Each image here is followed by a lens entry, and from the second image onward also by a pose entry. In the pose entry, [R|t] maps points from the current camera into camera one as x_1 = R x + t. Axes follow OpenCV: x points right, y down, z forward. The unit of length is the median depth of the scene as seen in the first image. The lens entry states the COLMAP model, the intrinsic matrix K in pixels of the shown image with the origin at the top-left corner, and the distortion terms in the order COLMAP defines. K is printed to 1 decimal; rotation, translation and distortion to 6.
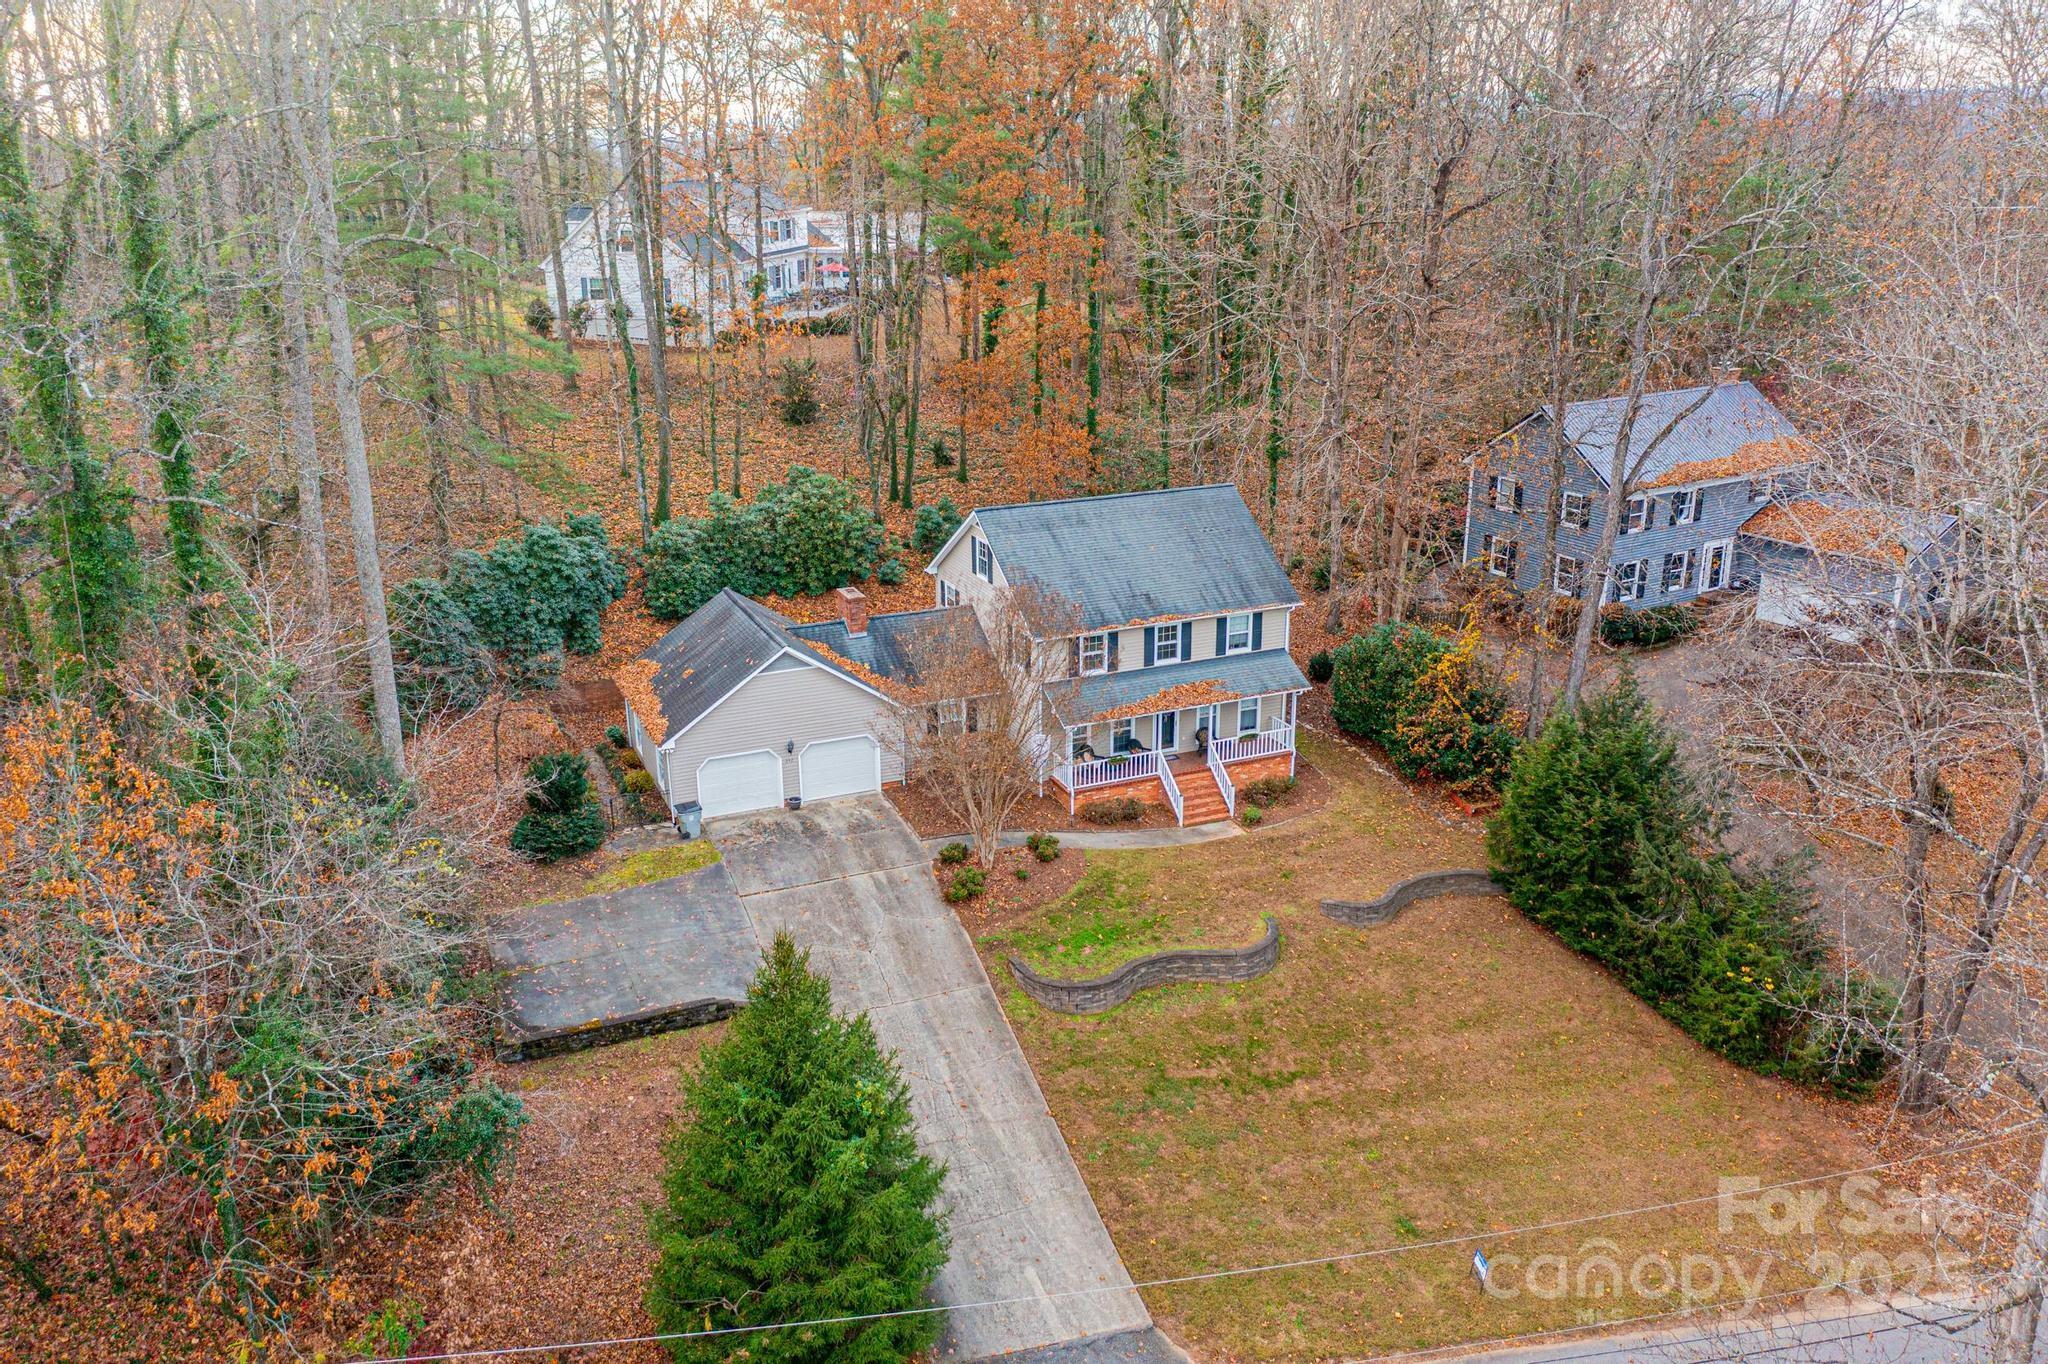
lens RADIAL K [[1604.3, 0, 1024.0], [0, 1604.3, 682.0], [0, 0, 1]] dist [-0.011198, 0.017381]
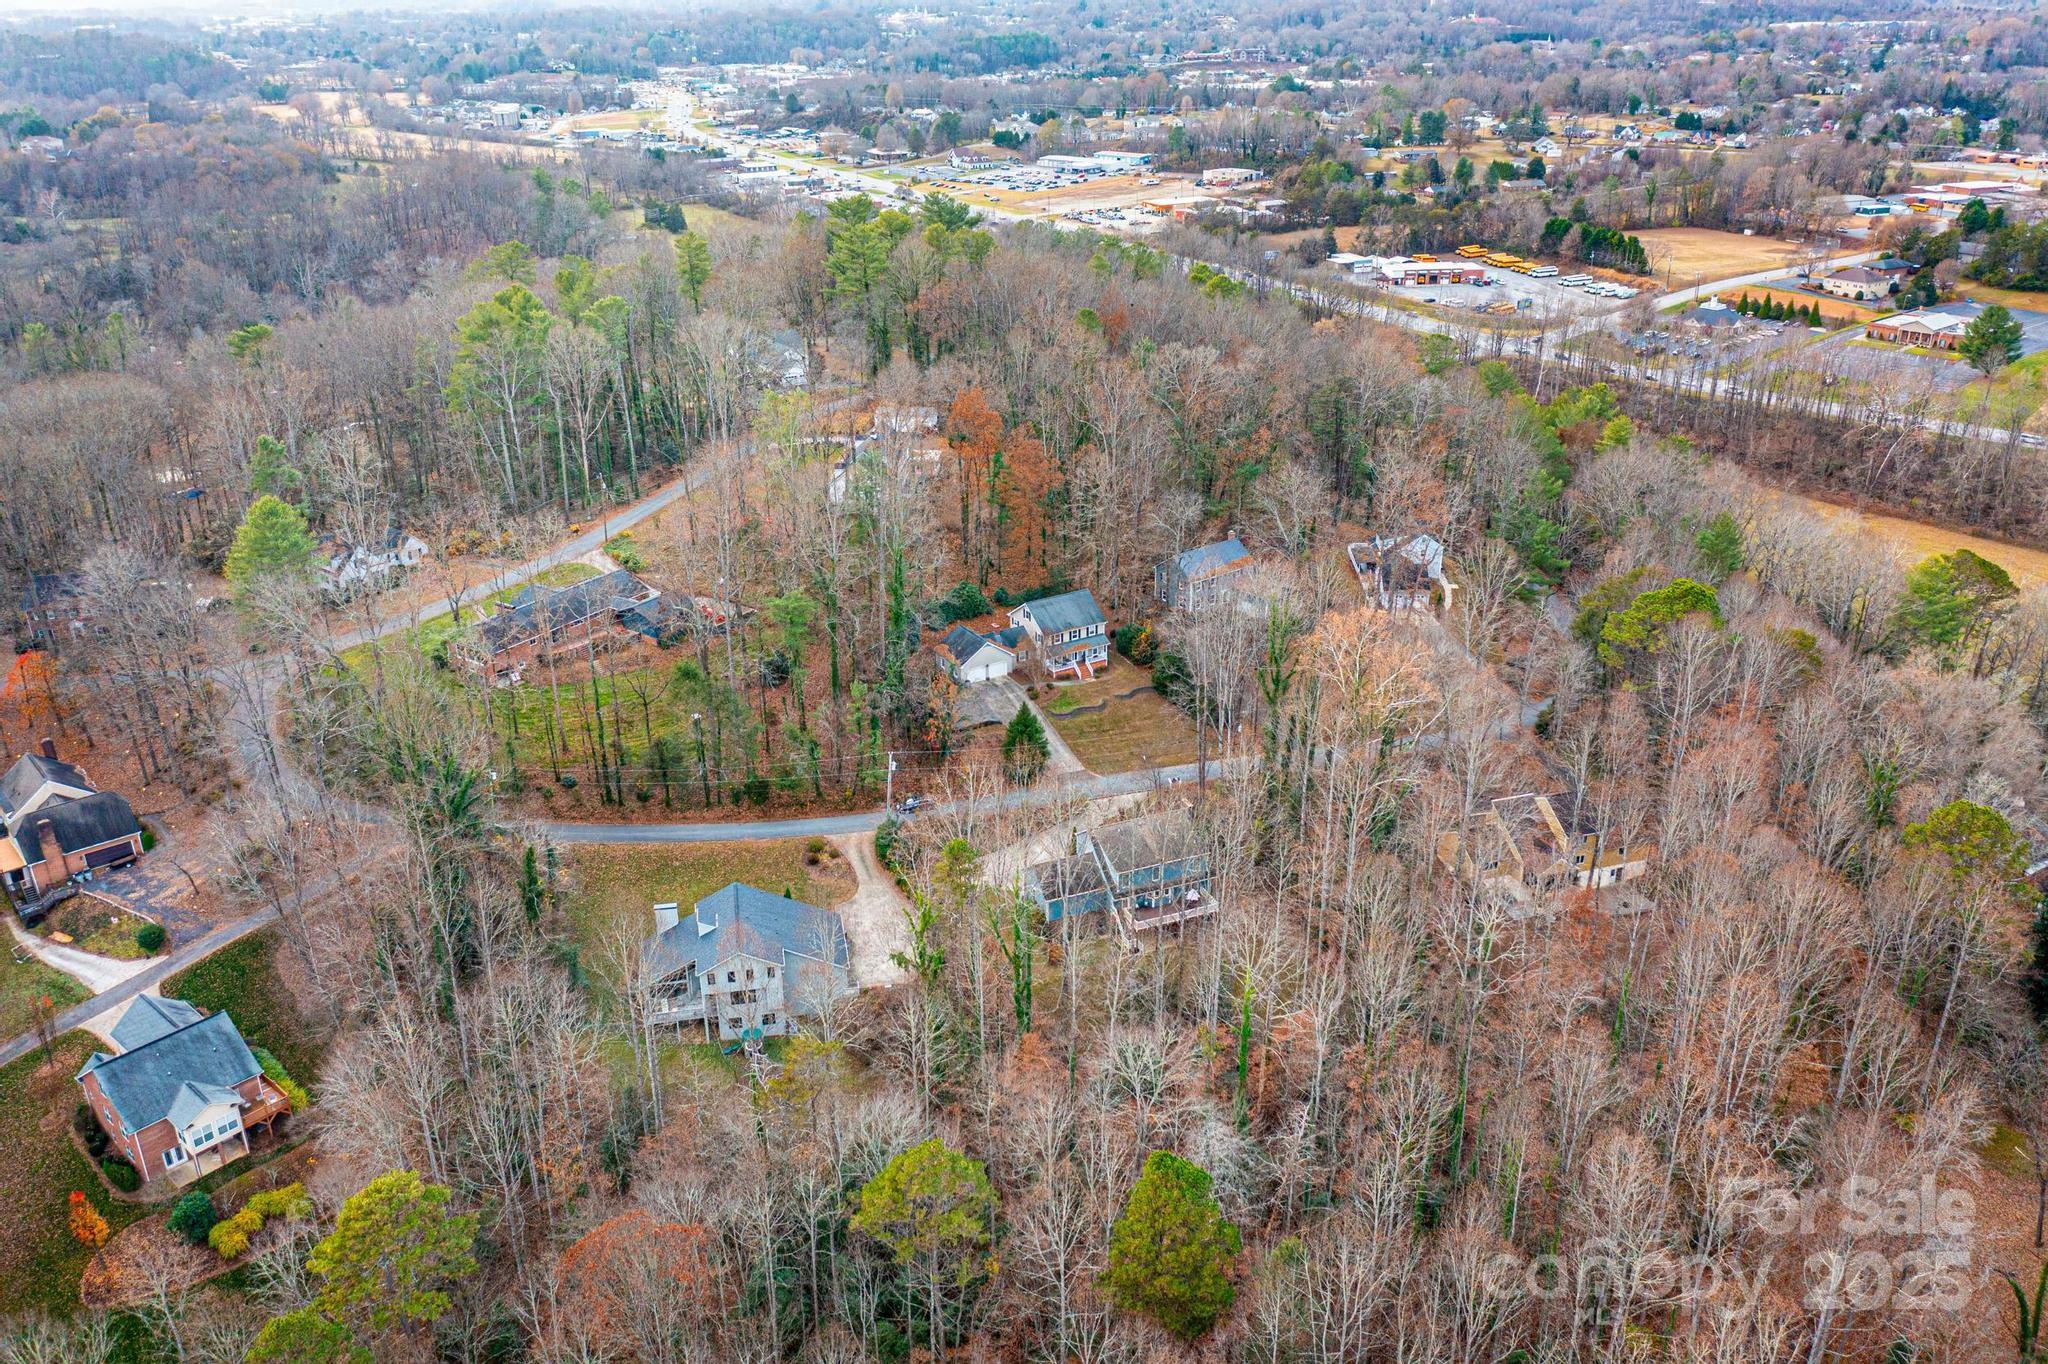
lens RADIAL K [[1612.2, 0, 1024.0], [0, 1612.2, 682.0], [0, 0, 1]] dist [0.007278, 0.007940]
pose [[0.992243, -0.051531, 0.113132, -0.528798], [0.041303, 0.994998, 0.090961, -0.293645], [-0.117253, -0.085583, 0.989408, -3.164825]]
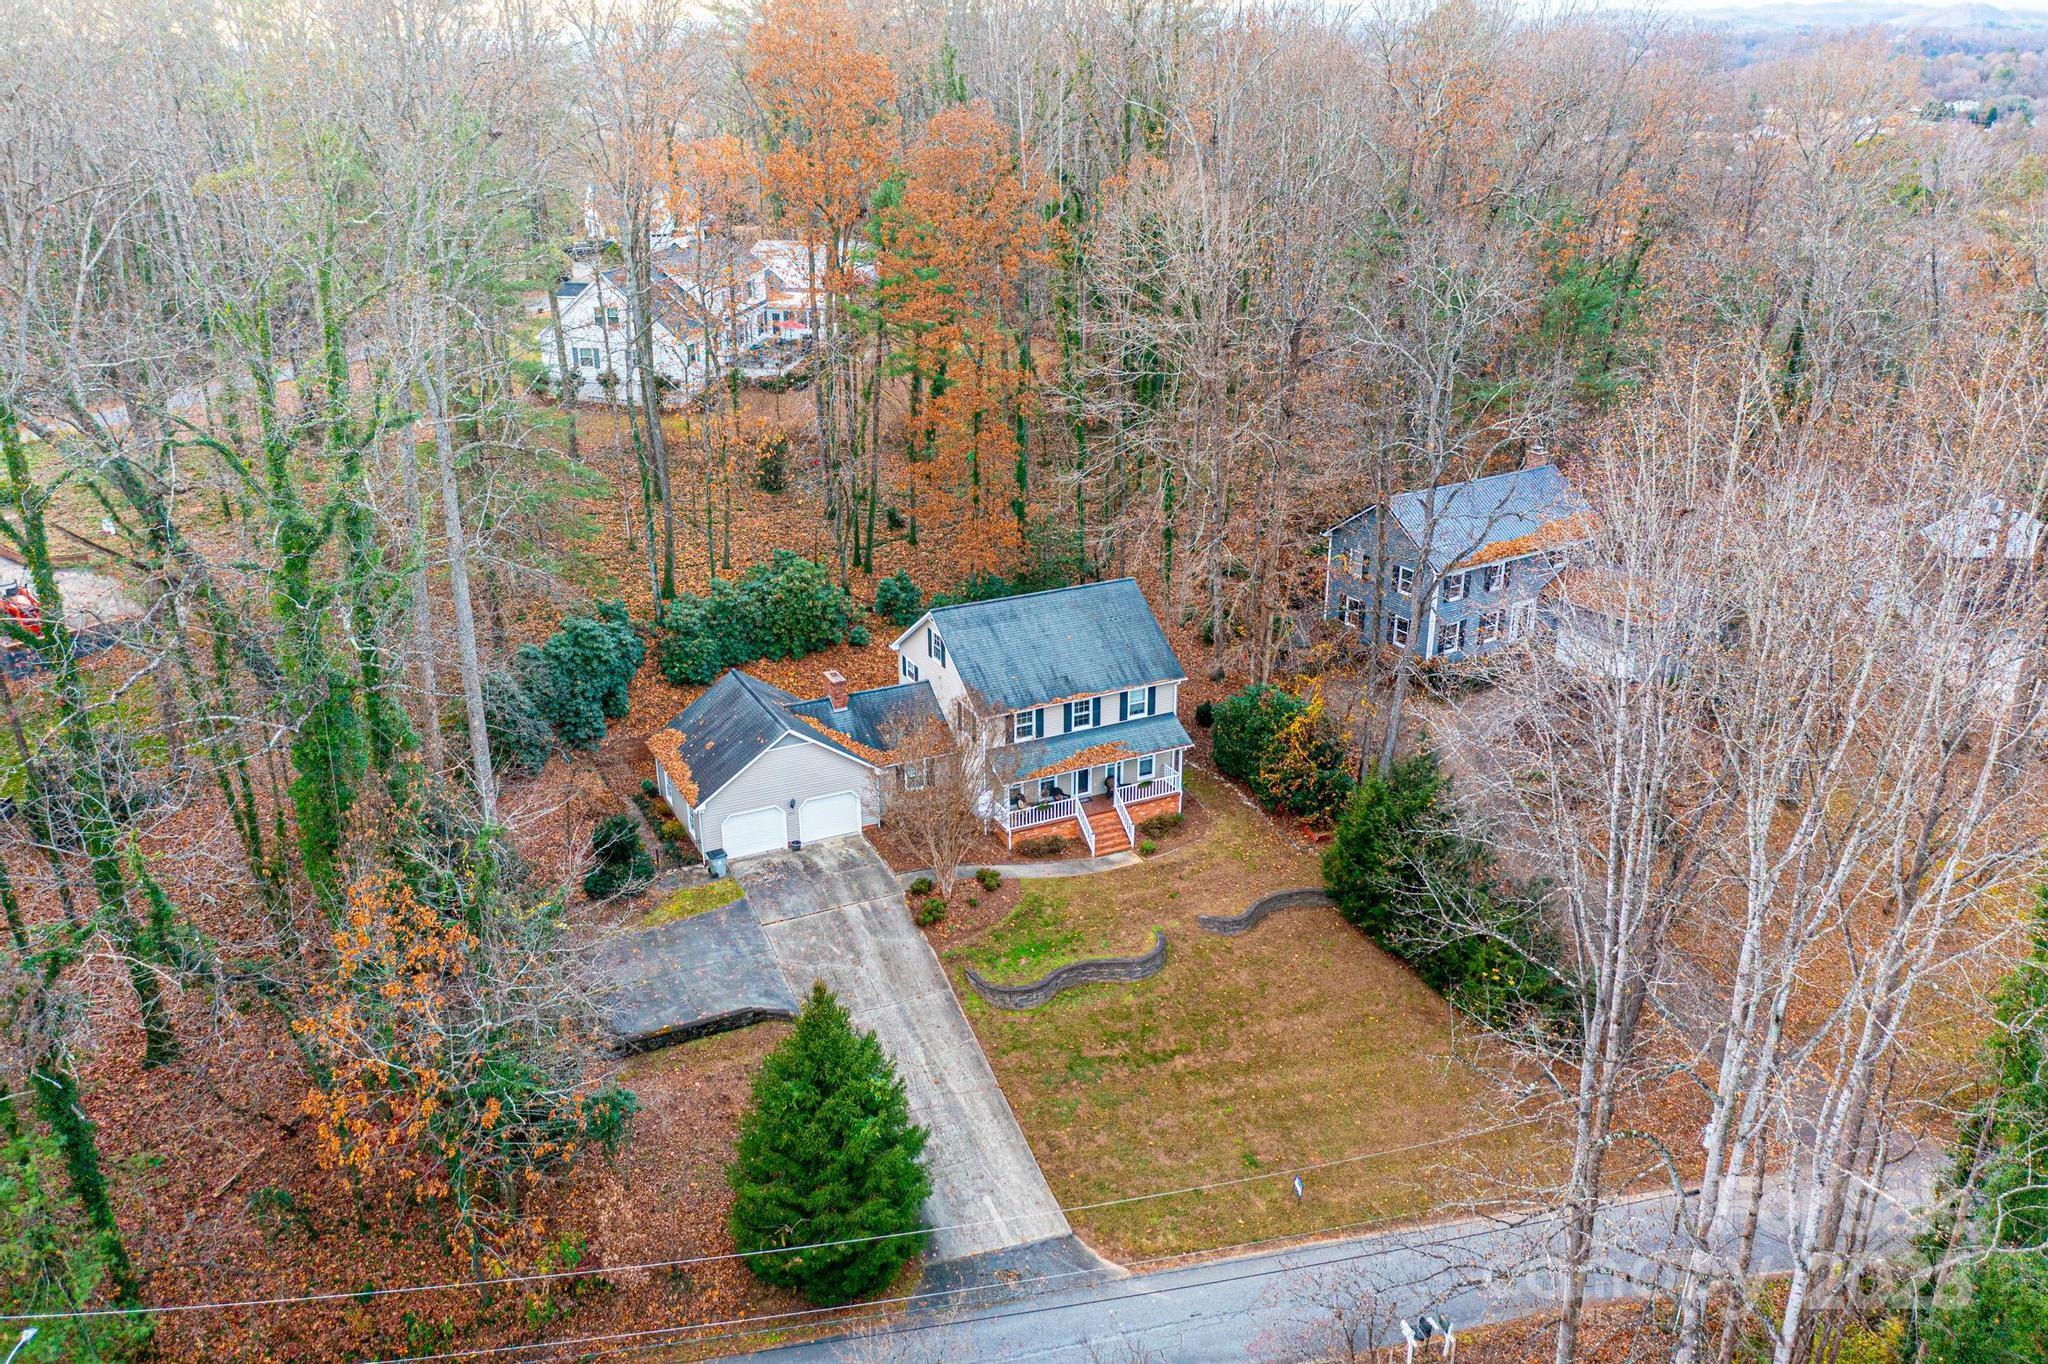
lens RADIAL K [[1604.3, 0, 1024.0], [0, 1604.3, 682.0], [0, 0, 1]] dist [-0.011198, 0.017381]
pose [[0.998928, -0.013882, 0.044154, -0.014446], [0.011590, 0.998593, 0.051741, -0.122423], [-0.044810, -0.051174, 0.997684, -0.297649]]
